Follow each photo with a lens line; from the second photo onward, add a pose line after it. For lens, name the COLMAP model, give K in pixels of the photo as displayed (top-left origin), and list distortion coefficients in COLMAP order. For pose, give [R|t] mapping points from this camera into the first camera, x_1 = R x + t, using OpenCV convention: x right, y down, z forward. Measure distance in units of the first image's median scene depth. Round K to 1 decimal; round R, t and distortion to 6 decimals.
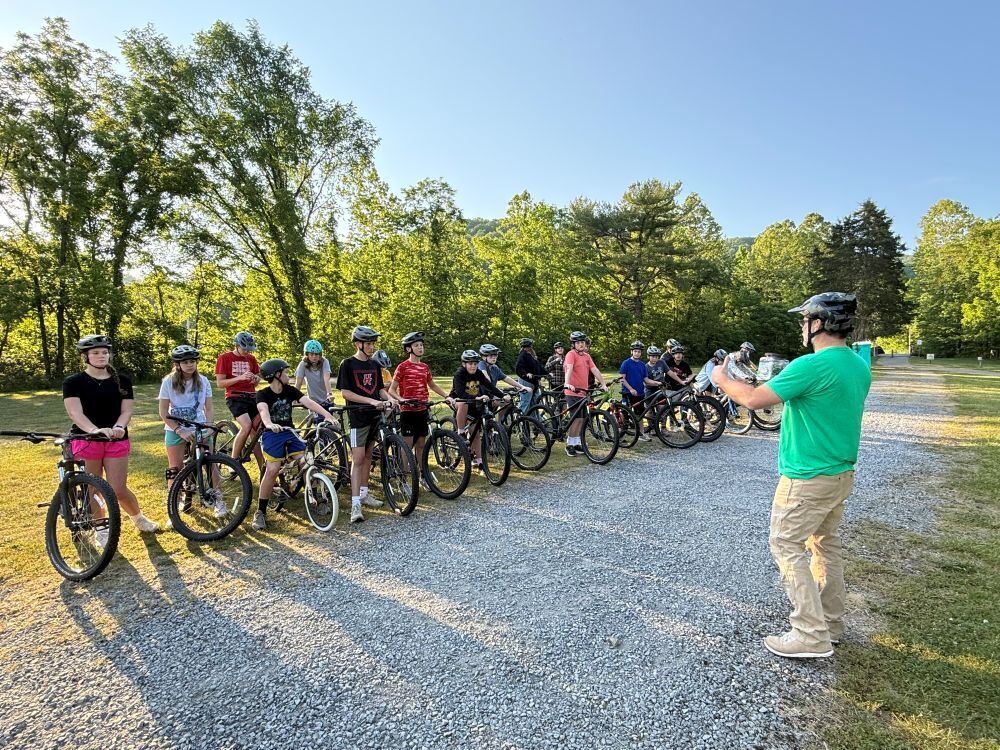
lens RADIAL K [[561.2, 0, 511.2], [0, 561.2, 376.1], [0, 0, 1]] dist [0.001105, 0.000460]
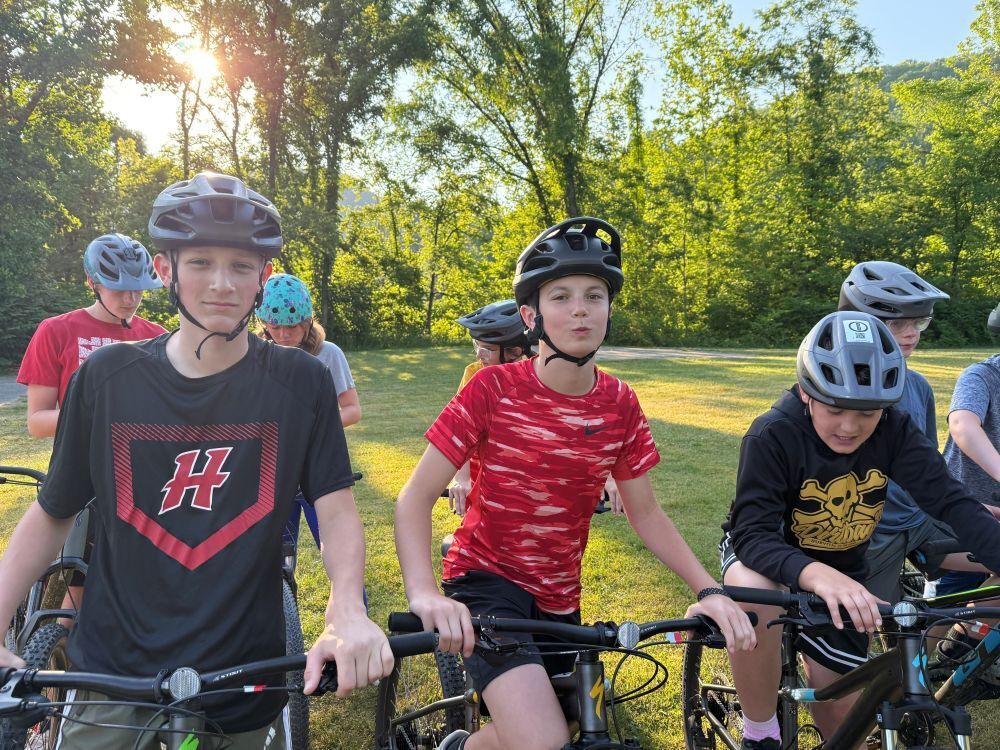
lens RADIAL K [[803.7, 0, 496.4], [0, 803.7, 369.0], [0, 0, 1]] dist [0.117764, -0.195846]
pose [[0.870522, 0.040701, -0.490443, -0.006031], [-0.016748, 0.998447, 0.053133, -0.015140], [0.491844, -0.038040, 0.869852, 0.152939]]
